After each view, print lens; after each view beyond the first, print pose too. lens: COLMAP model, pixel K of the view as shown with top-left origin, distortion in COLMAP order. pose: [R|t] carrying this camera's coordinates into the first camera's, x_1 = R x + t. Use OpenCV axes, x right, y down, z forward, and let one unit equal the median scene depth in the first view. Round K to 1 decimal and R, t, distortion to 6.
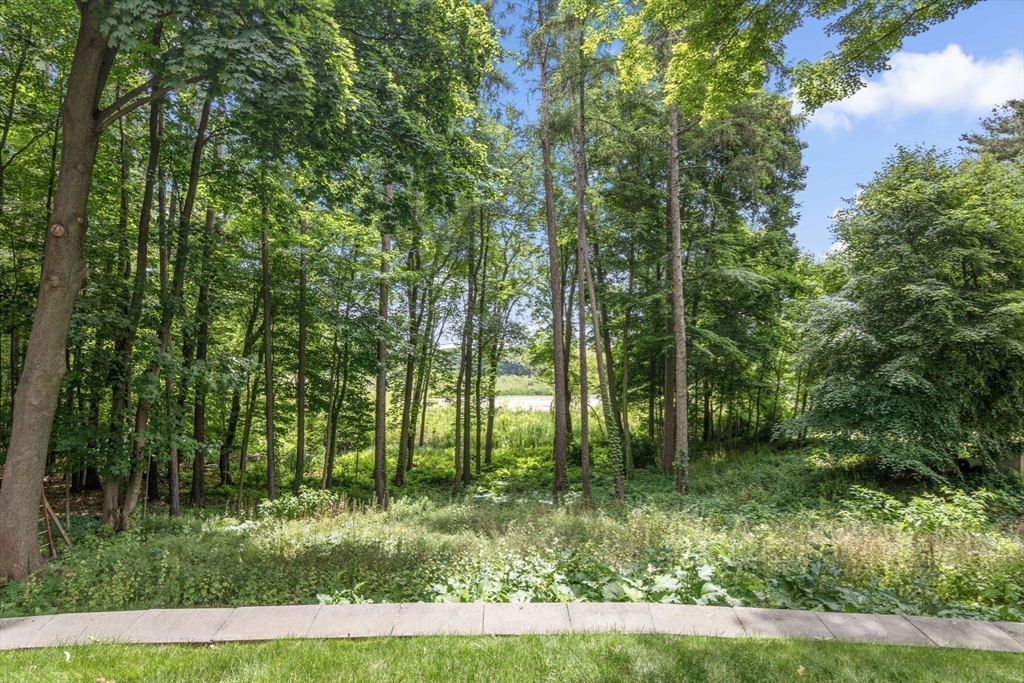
lens RADIAL K [[520.2, 0, 512.6], [0, 520.2, 345.5], [0, 0, 1]] dist [-0.003964, -0.002647]
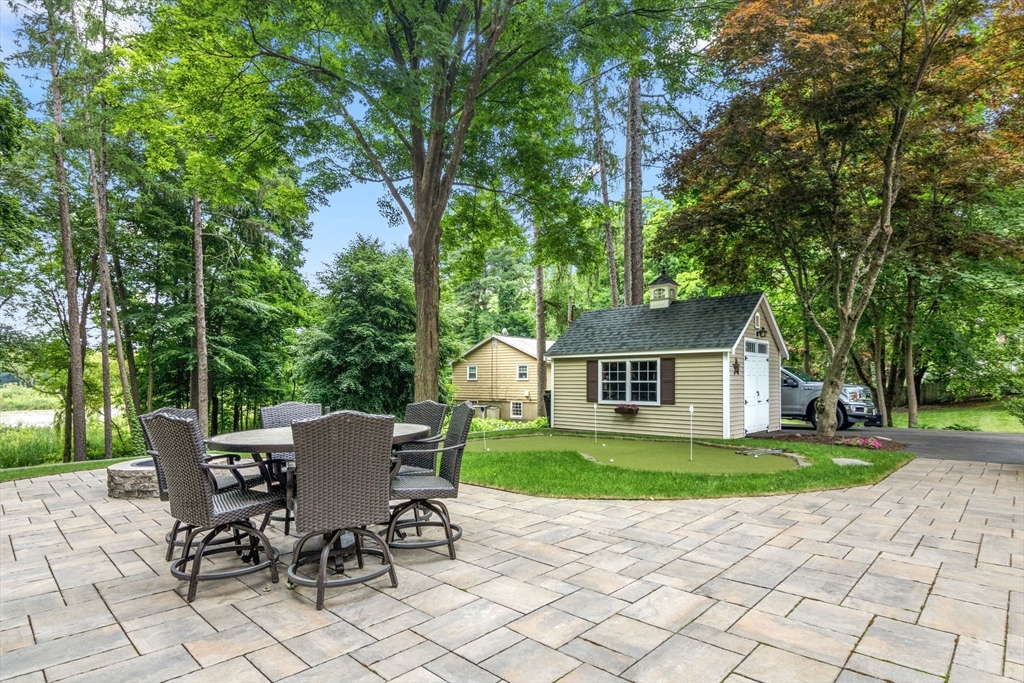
lens RADIAL K [[536.3, 0, 511.9], [0, 536.3, 380.4], [0, 0, 1]] dist [-0.023257, -0.000048]
pose [[0.689194, -0.009160, 0.724519, -0.079149], [-0.031258, 0.998613, 0.042359, -0.025019], [-0.723903, -0.051841, 0.687952, -0.376148]]
